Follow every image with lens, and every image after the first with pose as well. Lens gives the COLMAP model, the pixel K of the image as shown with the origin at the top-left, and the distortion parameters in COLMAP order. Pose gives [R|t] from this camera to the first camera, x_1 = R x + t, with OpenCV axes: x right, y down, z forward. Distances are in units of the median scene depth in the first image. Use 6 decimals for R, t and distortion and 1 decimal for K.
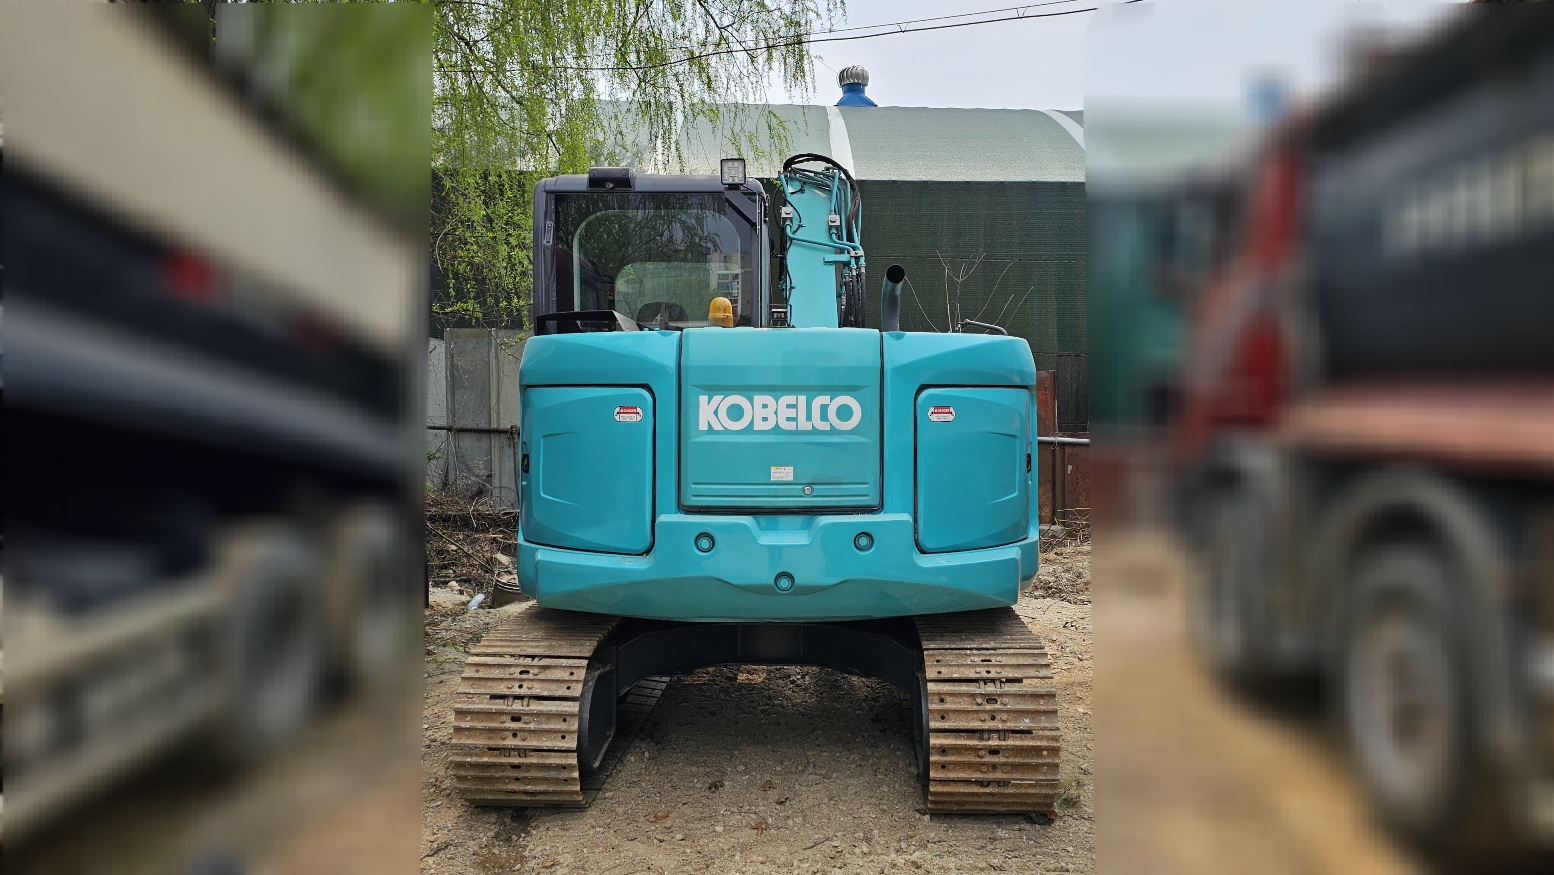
lens RADIAL K [[1038.3, 0, 774.9], [0, 1038.3, 433.5], [0, 0, 1]] dist [0.061048, -0.028798]
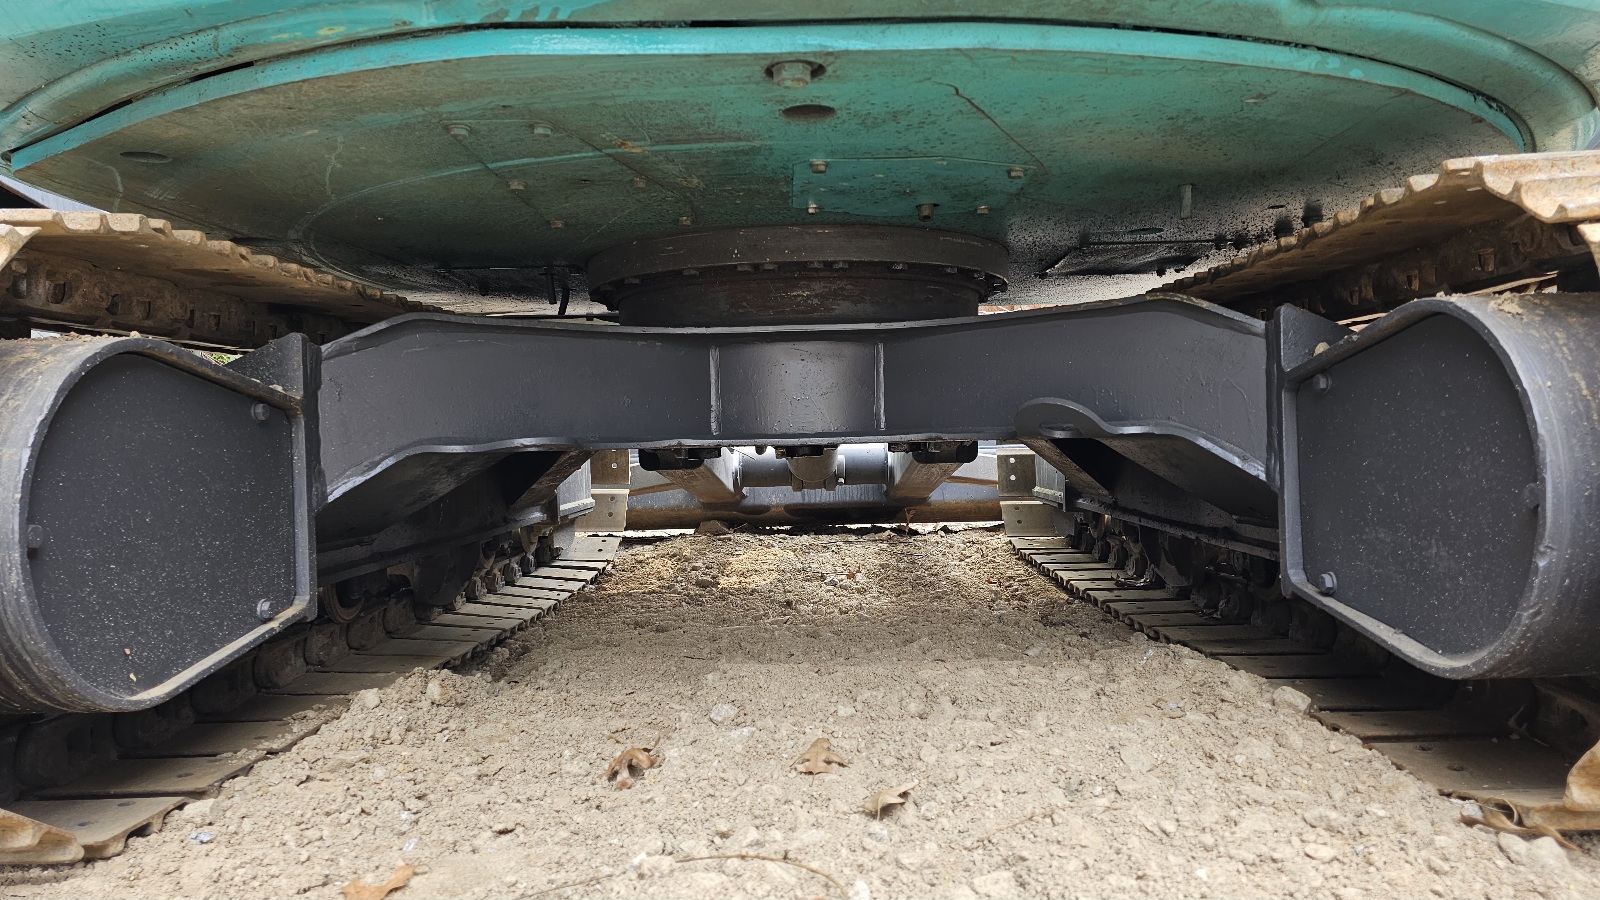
lens RADIAL K [[1069.1, 0, 803.7], [0, 1069.1, 451.0], [0, 0, 1]] dist [0.061048, -0.028798]
pose [[0.998997, -0.022950, 0.038450, -0.020412], [0.023286, 0.999694, -0.008304, 0.259211], [-0.038247, 0.009191, 0.999226, 0.717171]]
